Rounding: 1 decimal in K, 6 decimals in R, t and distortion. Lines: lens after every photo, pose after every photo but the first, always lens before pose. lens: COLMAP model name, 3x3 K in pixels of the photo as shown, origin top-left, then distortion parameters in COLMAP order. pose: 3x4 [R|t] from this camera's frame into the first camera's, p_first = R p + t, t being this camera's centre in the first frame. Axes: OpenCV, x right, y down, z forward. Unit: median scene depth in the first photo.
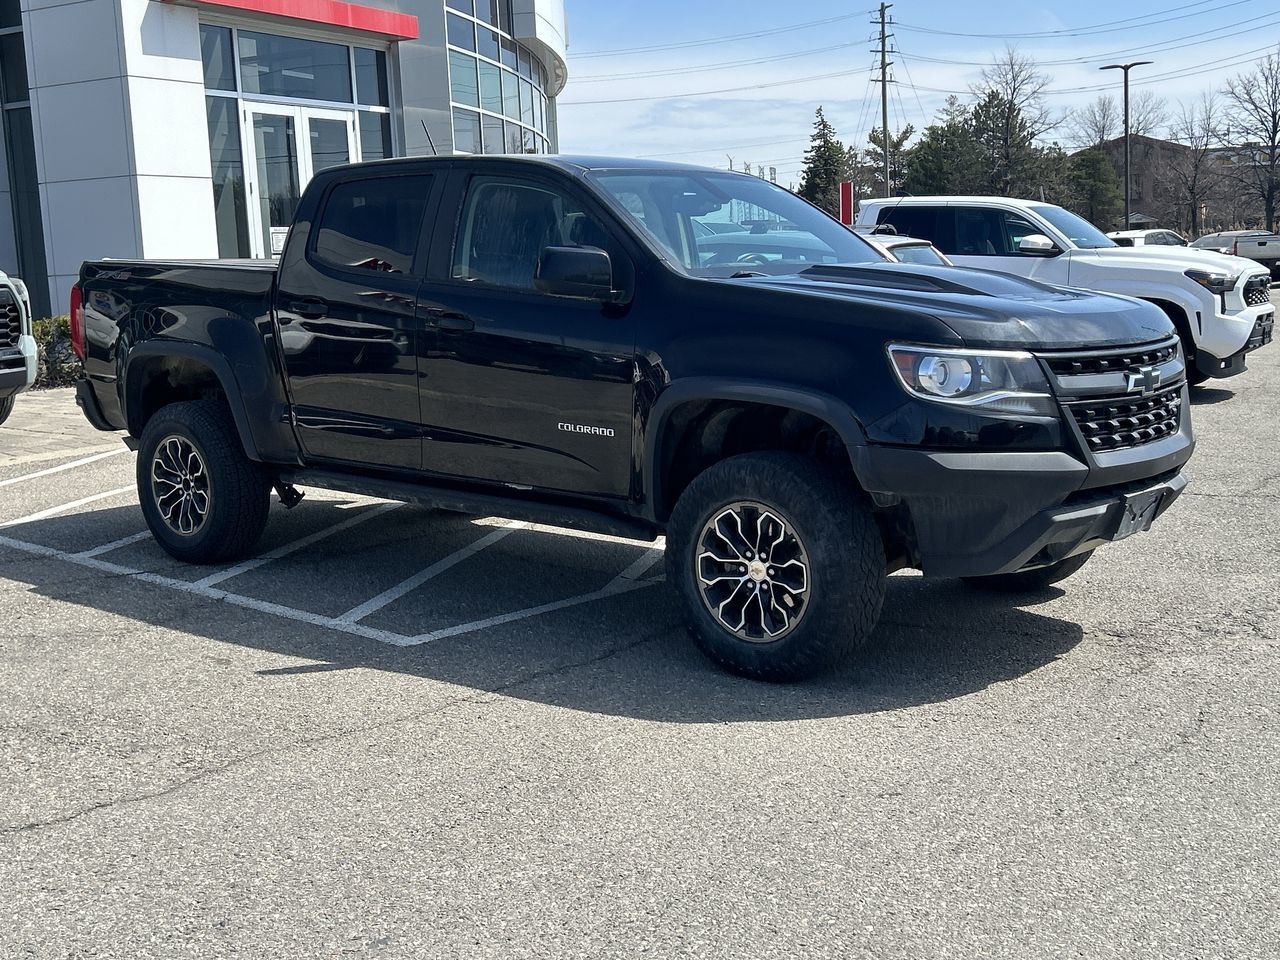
lens RADIAL K [[1527.7, 0, 640.0], [0, 1527.7, 480.0], [0, 0, 1]] dist [0.160339, -0.404410]
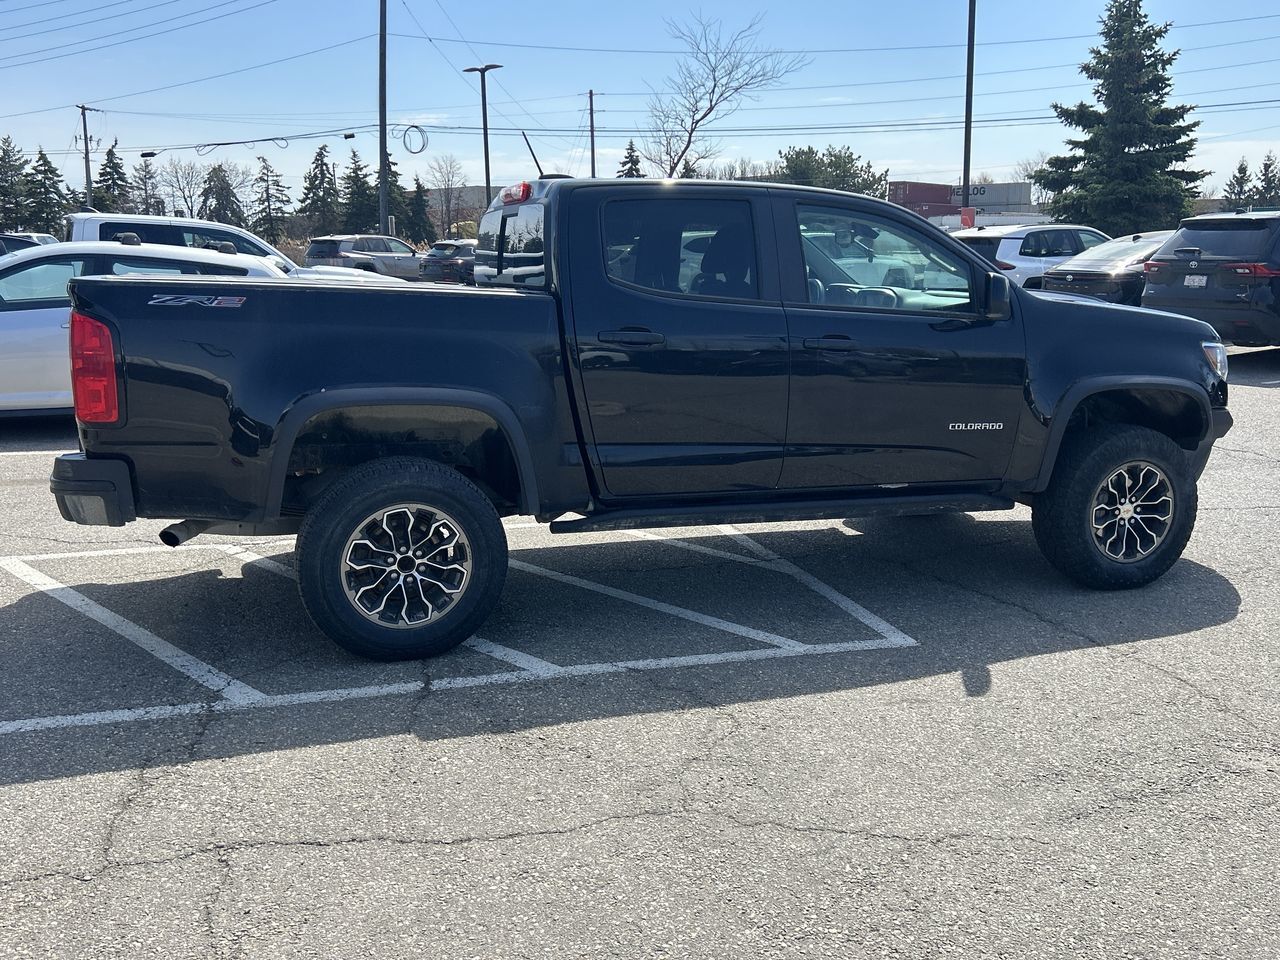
lens RADIAL K [[1176.1, 0, 640.0], [0, 1176.1, 480.0], [0, 0, 1]] dist [0.094139, -0.148792]
pose [[0.504914, -0.138357, 0.852009, -1.037037], [0.111276, 0.989267, 0.094702, -0.116880], [-0.855967, 0.046991, 0.514891, 0.807610]]
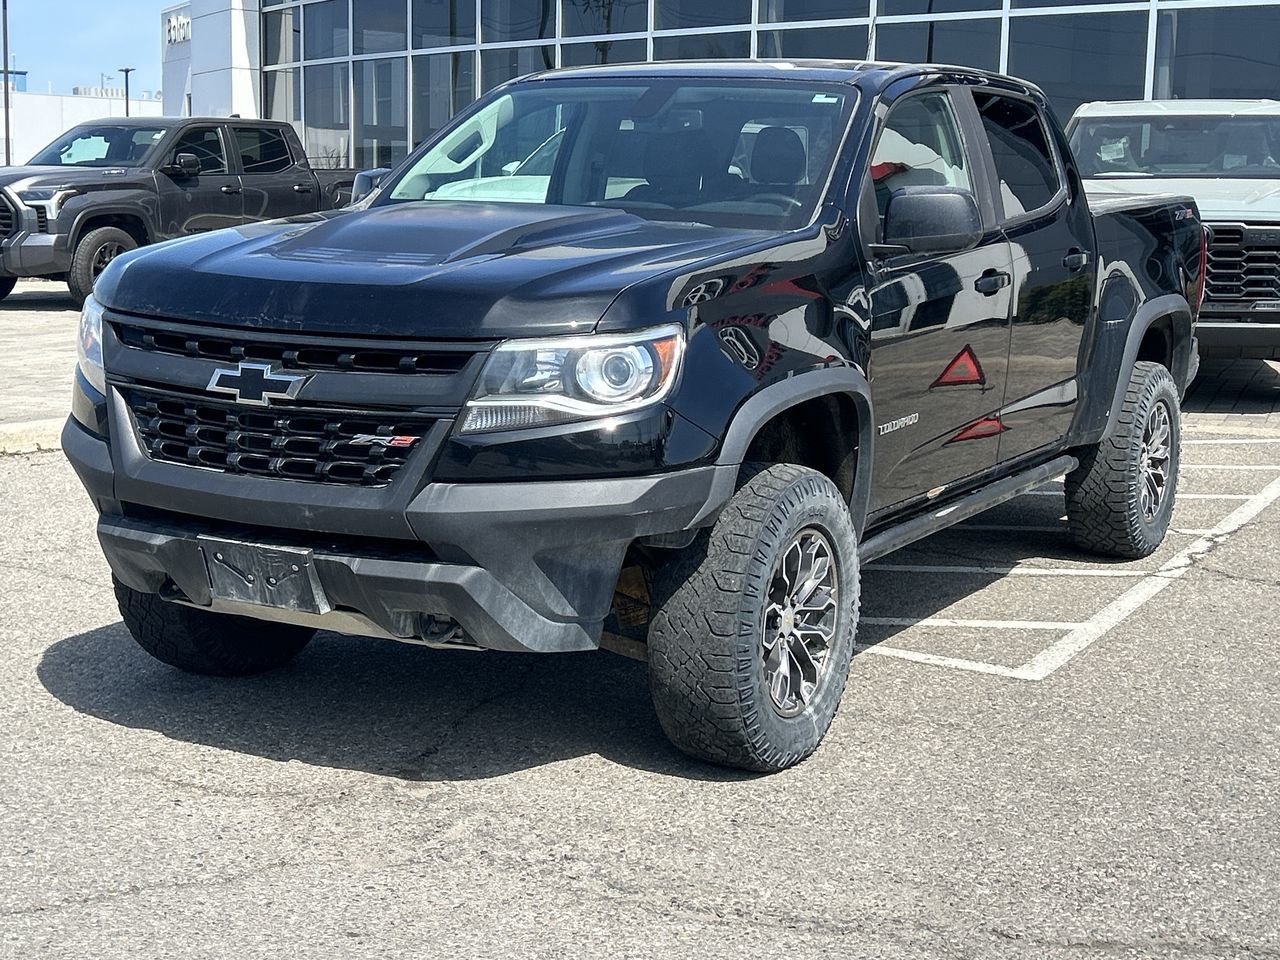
lens RADIAL K [[1941.7, 0, 653.6], [0, 1941.7, 503.8], [0, 0, 1]] dist [0.235008, -0.949668]
pose [[0.199682, 0.182905, -0.962639, 1.183028], [-0.169873, 0.974010, 0.149828, -0.168868], [0.965023, 0.133609, 0.225563, 0.968013]]
